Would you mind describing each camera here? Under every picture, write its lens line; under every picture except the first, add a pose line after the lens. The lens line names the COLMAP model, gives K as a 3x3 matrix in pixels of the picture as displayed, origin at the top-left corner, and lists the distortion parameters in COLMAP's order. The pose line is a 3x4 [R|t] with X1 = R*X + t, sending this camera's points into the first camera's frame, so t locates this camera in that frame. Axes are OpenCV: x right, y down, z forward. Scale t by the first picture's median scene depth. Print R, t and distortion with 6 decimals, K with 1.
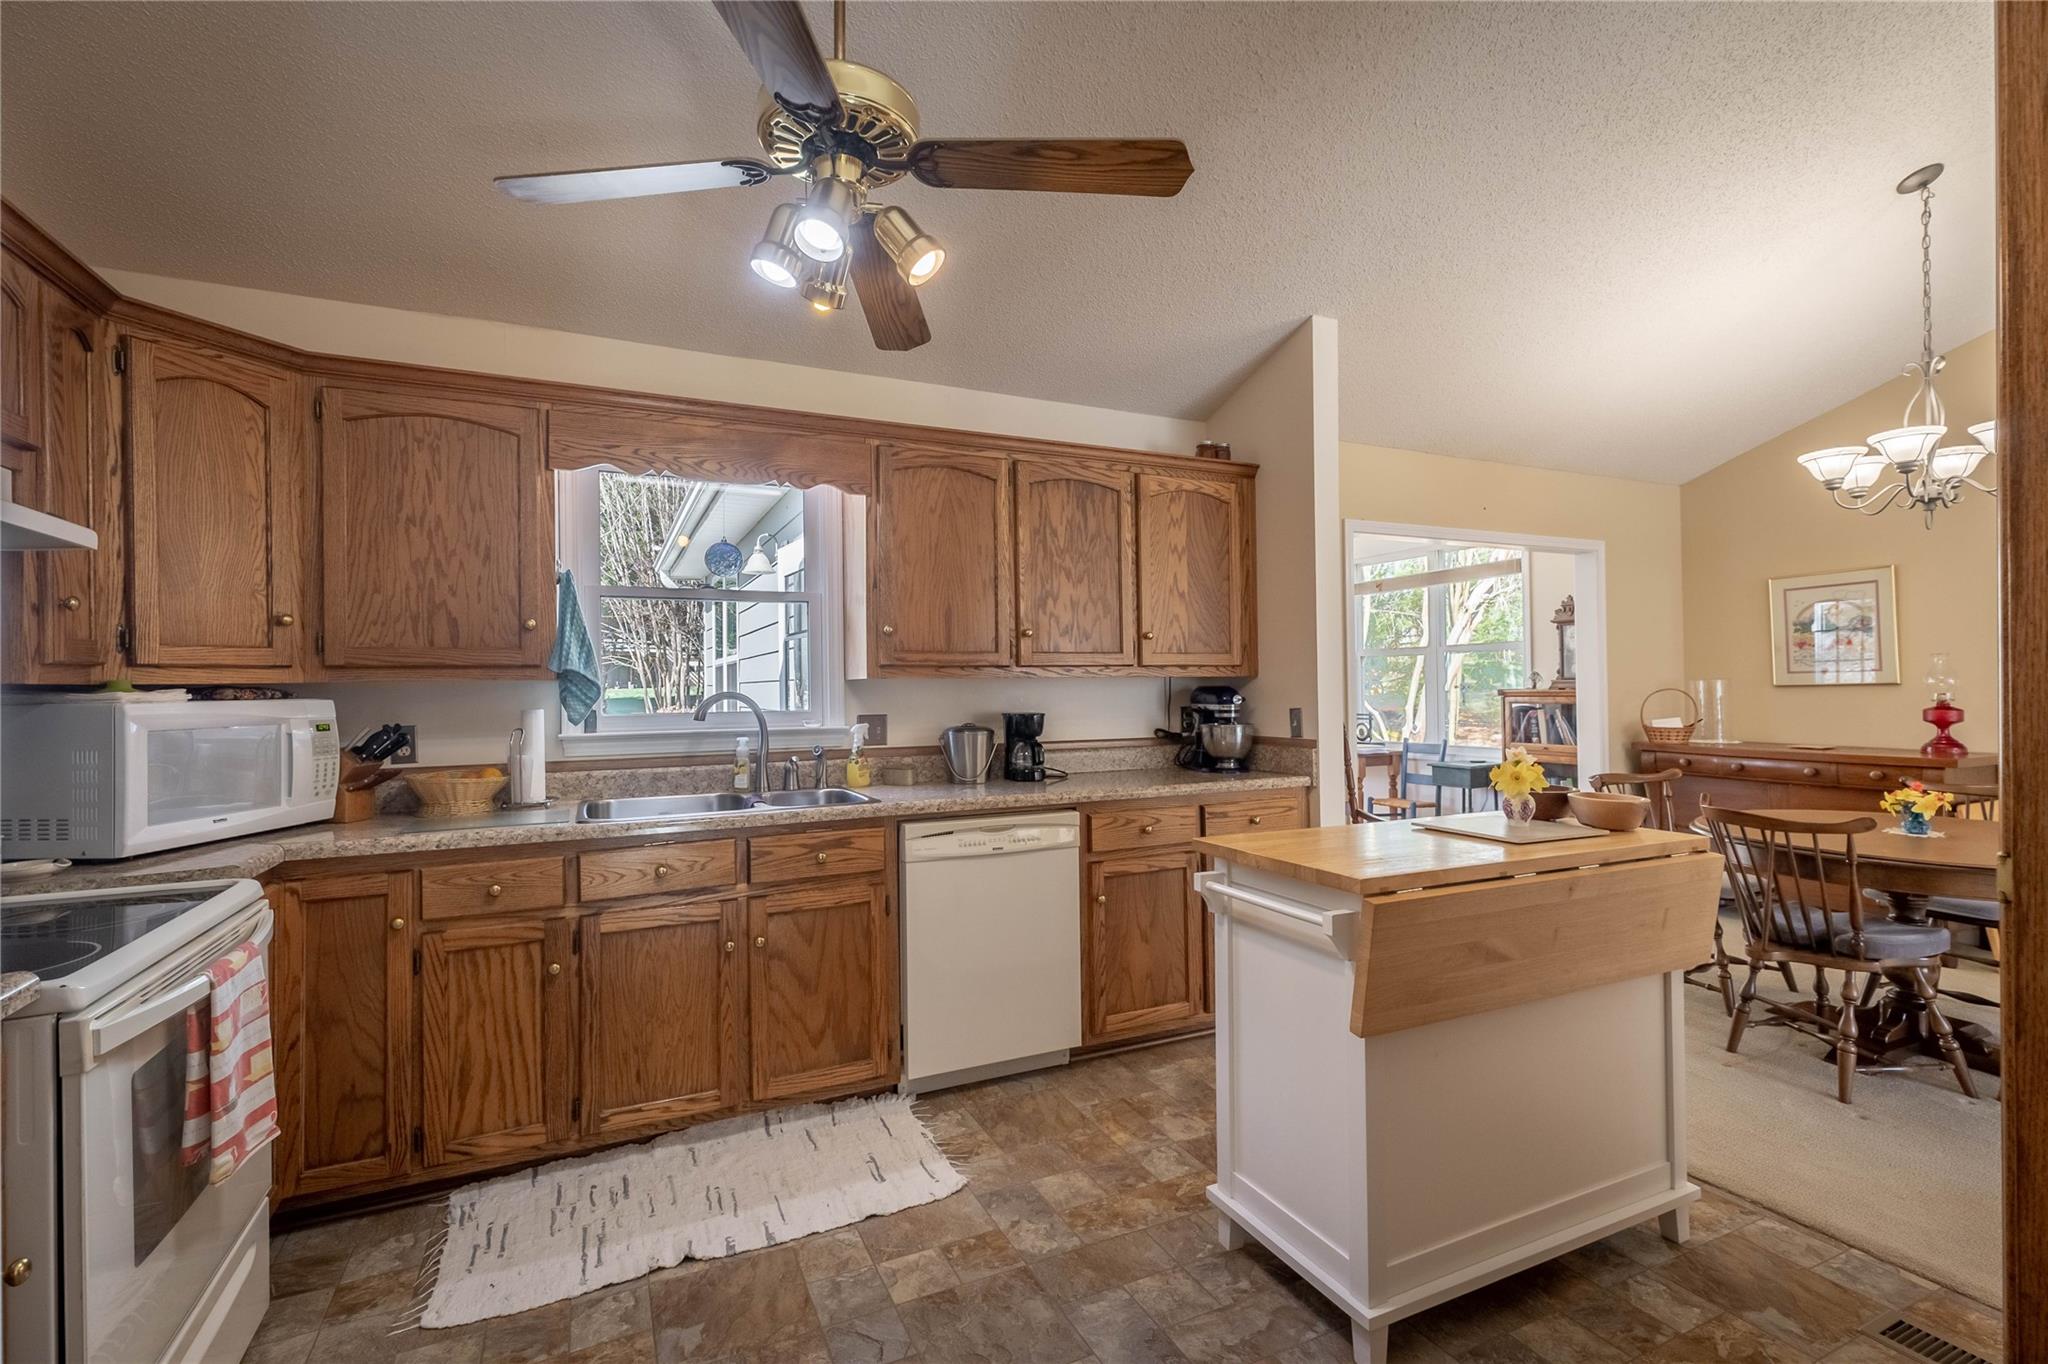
lens RADIAL K [[916.4, 0, 1024.0], [0, 916.4, 682.0], [0, 0, 1]] dist [0.008014, 0.000128]
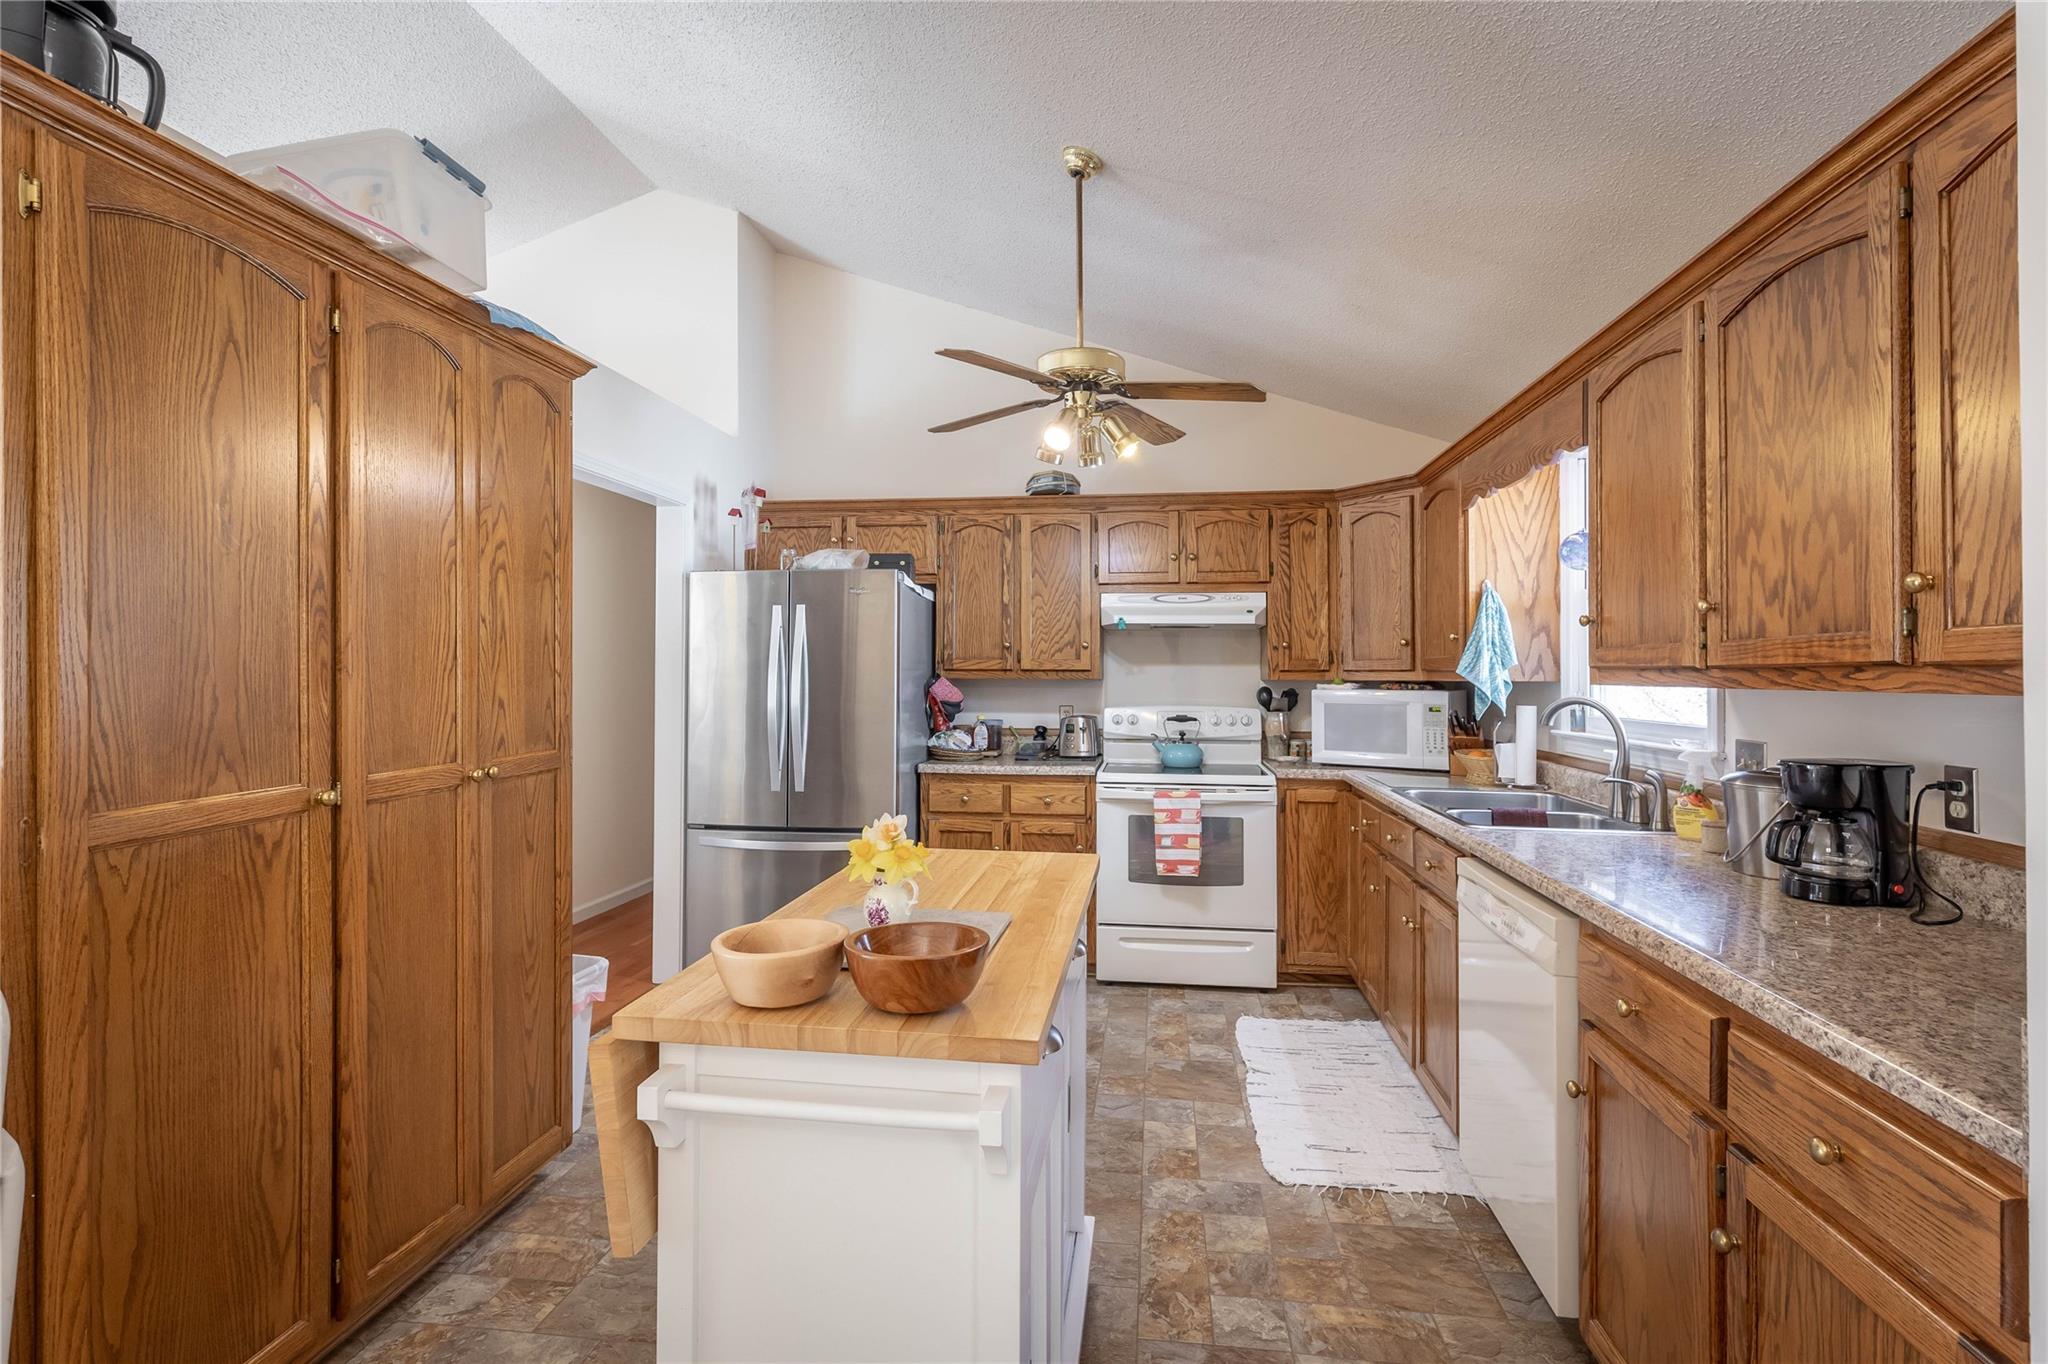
lens RADIAL K [[925.1, 0, 1036.8], [0, 925.1, 656.9], [0, 0, 1]] dist [0.005142, -0.000138]
pose [[-0.540386, -0.005214, -0.841401, 0.940461], [0.007199, 0.999916, -0.010819, -0.027346], [0.841386, -0.011904, -0.540303, 1.320571]]
